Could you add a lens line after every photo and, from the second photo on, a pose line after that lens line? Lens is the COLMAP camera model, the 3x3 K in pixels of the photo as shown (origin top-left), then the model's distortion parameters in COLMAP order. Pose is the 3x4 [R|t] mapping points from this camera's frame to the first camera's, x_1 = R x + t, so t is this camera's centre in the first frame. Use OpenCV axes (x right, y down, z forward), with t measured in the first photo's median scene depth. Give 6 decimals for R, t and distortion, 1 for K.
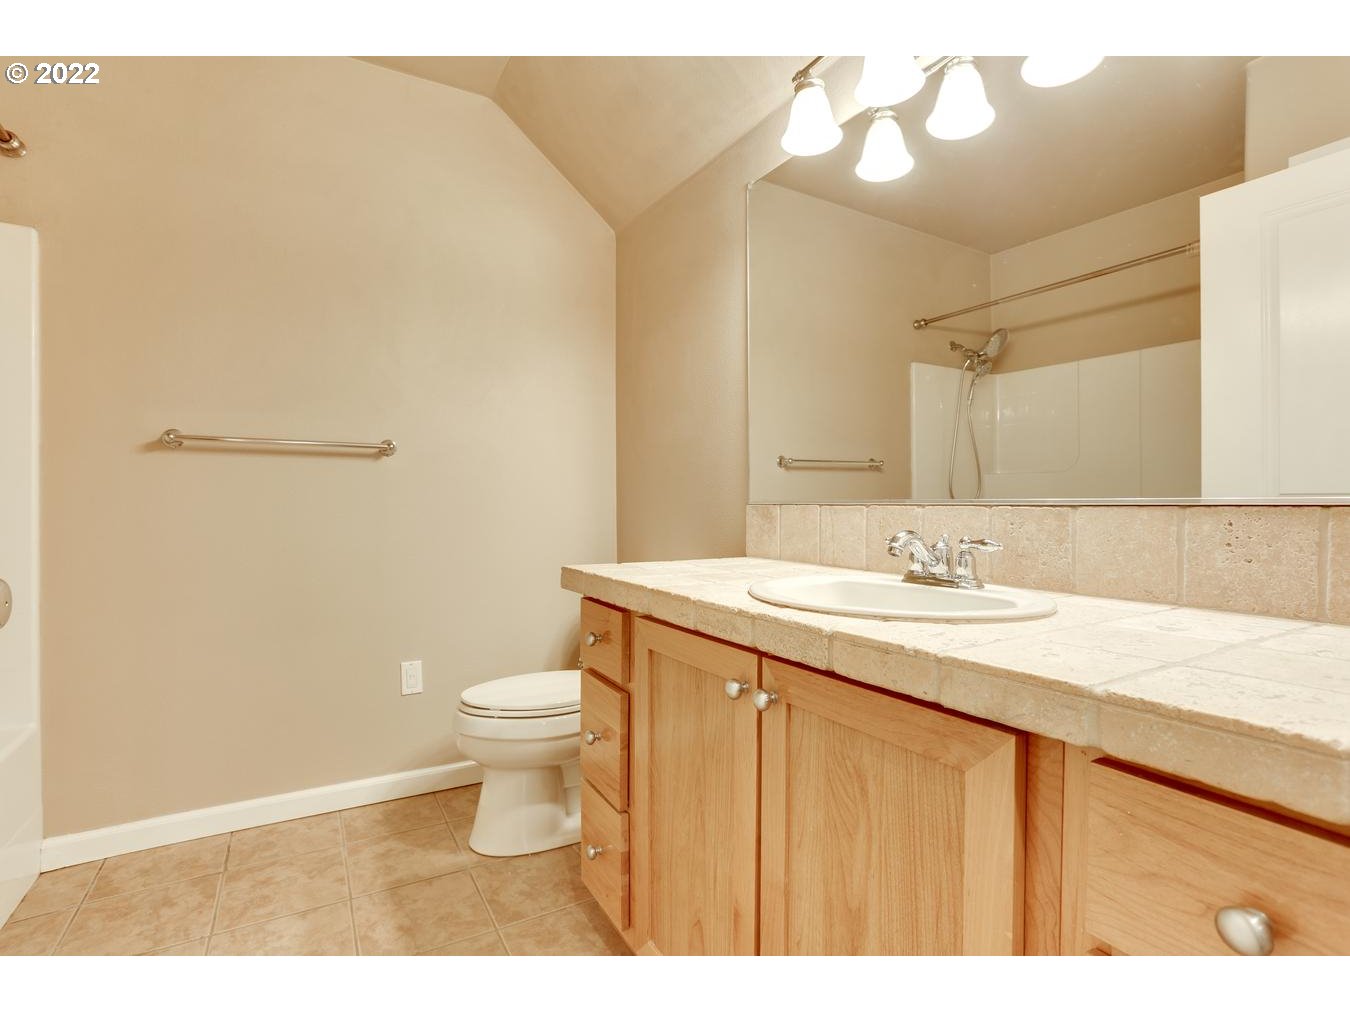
lens RADIAL K [[656.1, 0, 672.5], [0, 656.1, 501.4], [0, 0, 1]] dist [-0.052937, 0.026094]
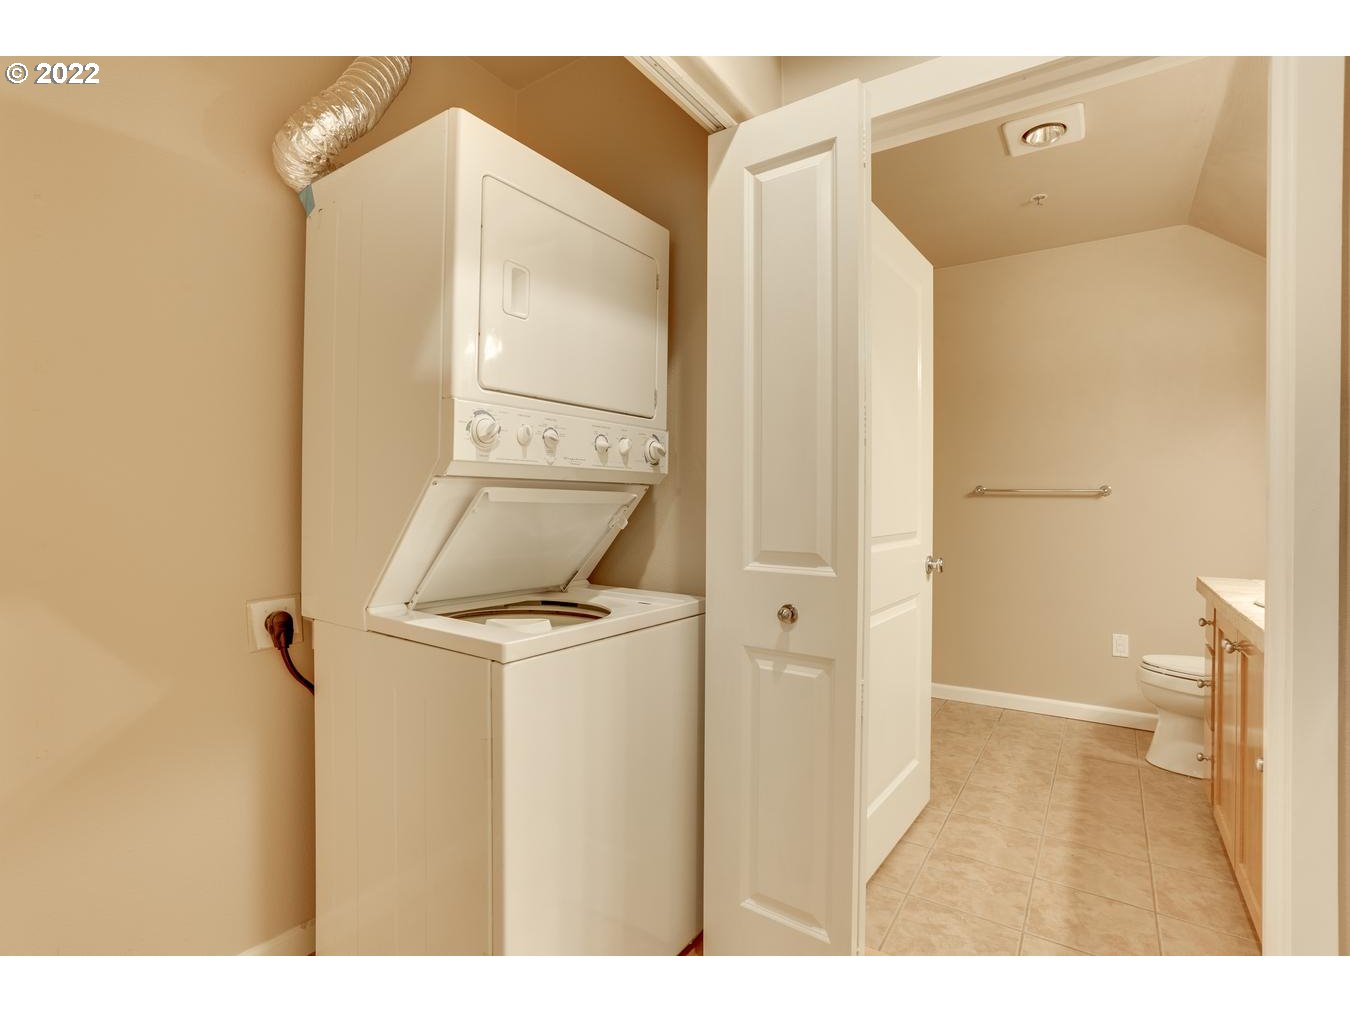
lens RADIAL K [[656.1, 0, 672.5], [0, 656.1, 501.4], [0, 0, 1]] dist [-0.052937, 0.026094]
pose [[0.433211, 0.001996, -0.901290, 0.566629], [-0.010309, 0.999943, -0.002741, -0.049212], [0.901234, 0.010479, 0.433207, -0.661439]]
